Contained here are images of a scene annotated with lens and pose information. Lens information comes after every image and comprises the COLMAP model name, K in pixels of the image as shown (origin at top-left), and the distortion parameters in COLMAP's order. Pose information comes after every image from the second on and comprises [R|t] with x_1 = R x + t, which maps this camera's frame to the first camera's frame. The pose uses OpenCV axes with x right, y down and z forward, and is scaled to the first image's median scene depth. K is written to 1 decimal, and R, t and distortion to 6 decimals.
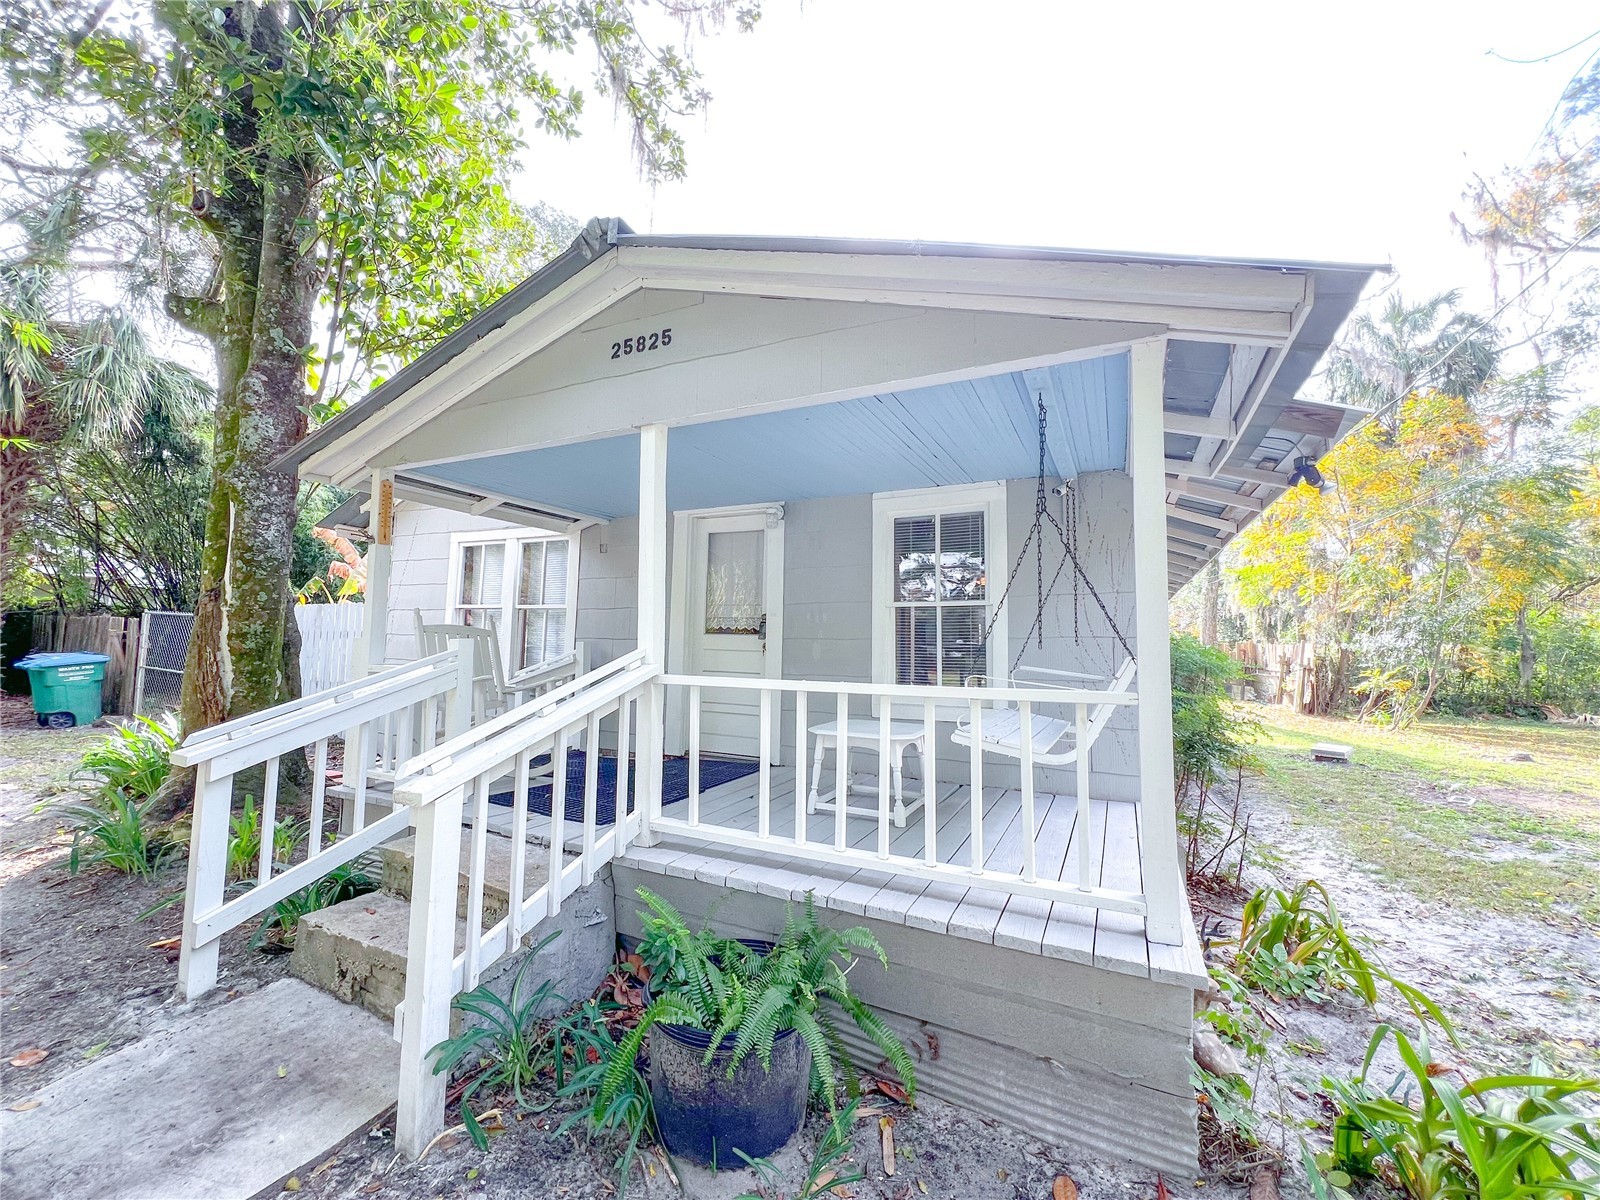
lens RADIAL K [[647.1, 0, 800.0], [0, 647.1, 600.0], [0, 0, 1]] dist [0.003006, 0.000656]
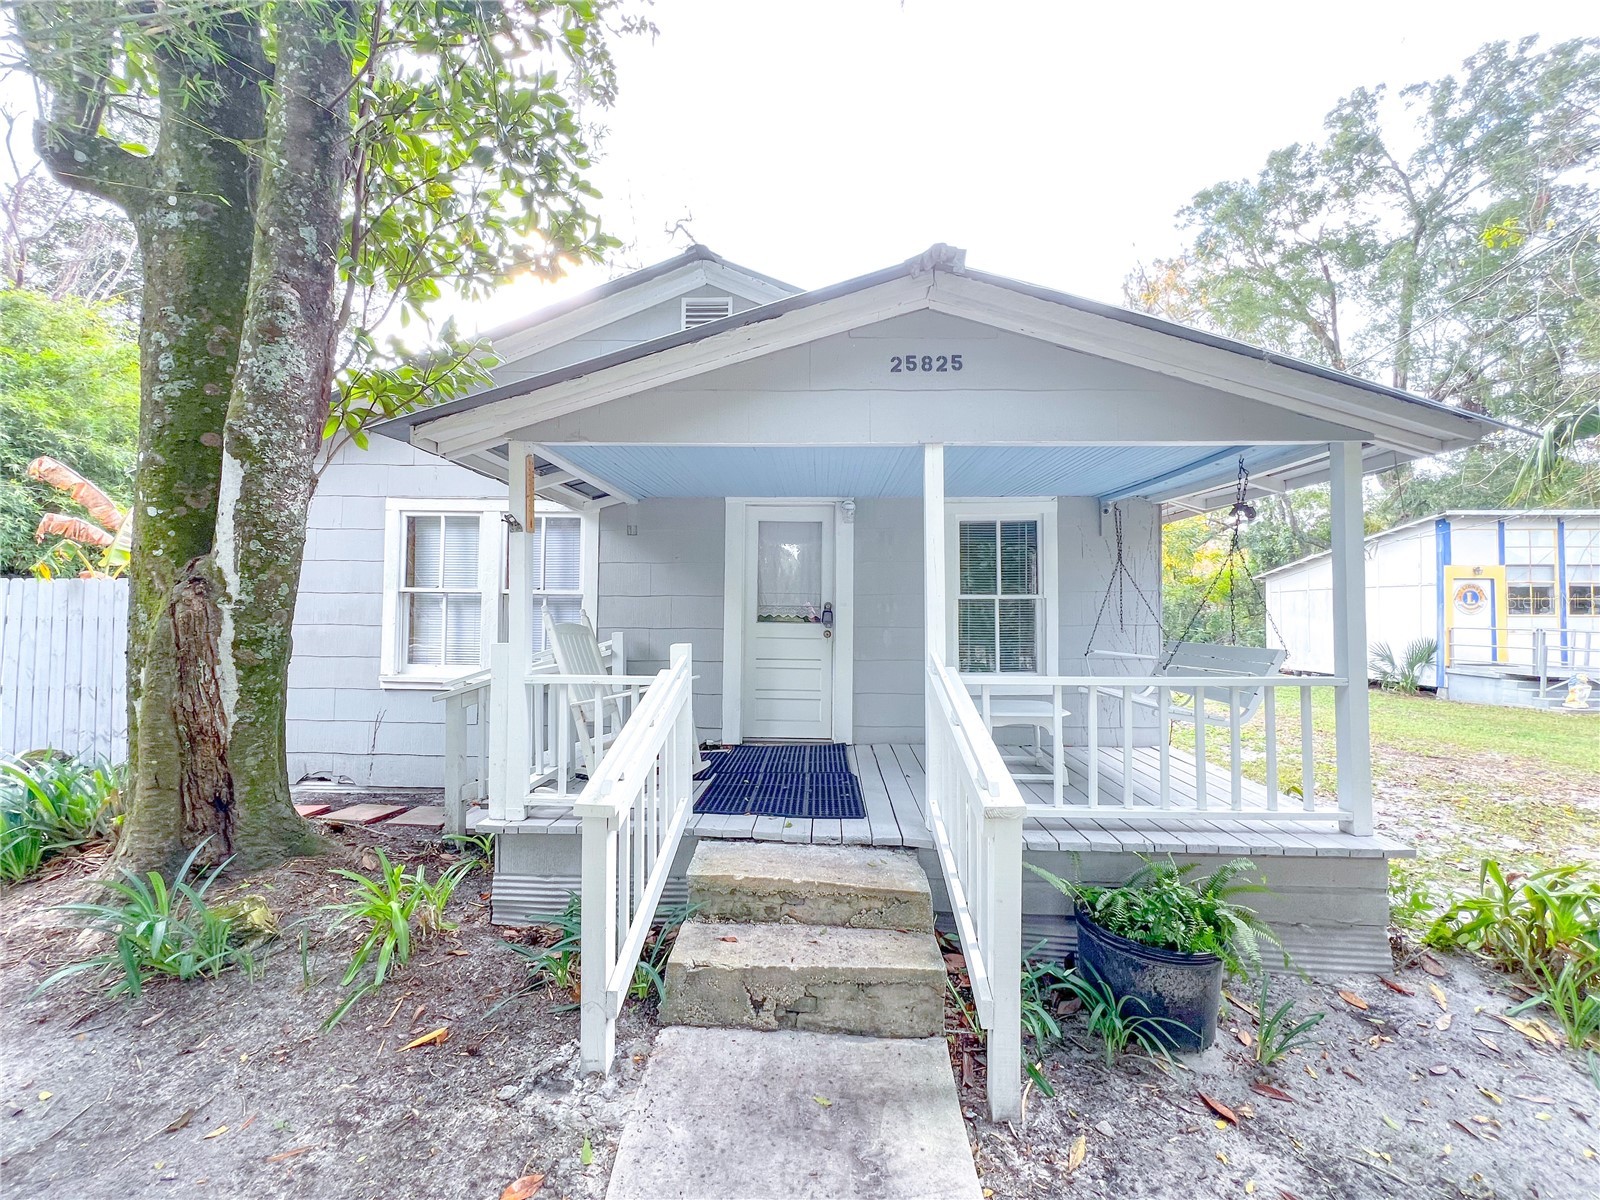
lens RADIAL K [[644.7, 0, 798.7], [0, 644.7, 598.3], [0, 0, 1]] dist [0.002841, -0.000246]
pose [[0.910361, -0.005185, 0.413783, -0.603545], [-0.018433, 0.998421, 0.053065, -0.046068], [-0.413405, -0.055935, 0.908828, 0.077934]]
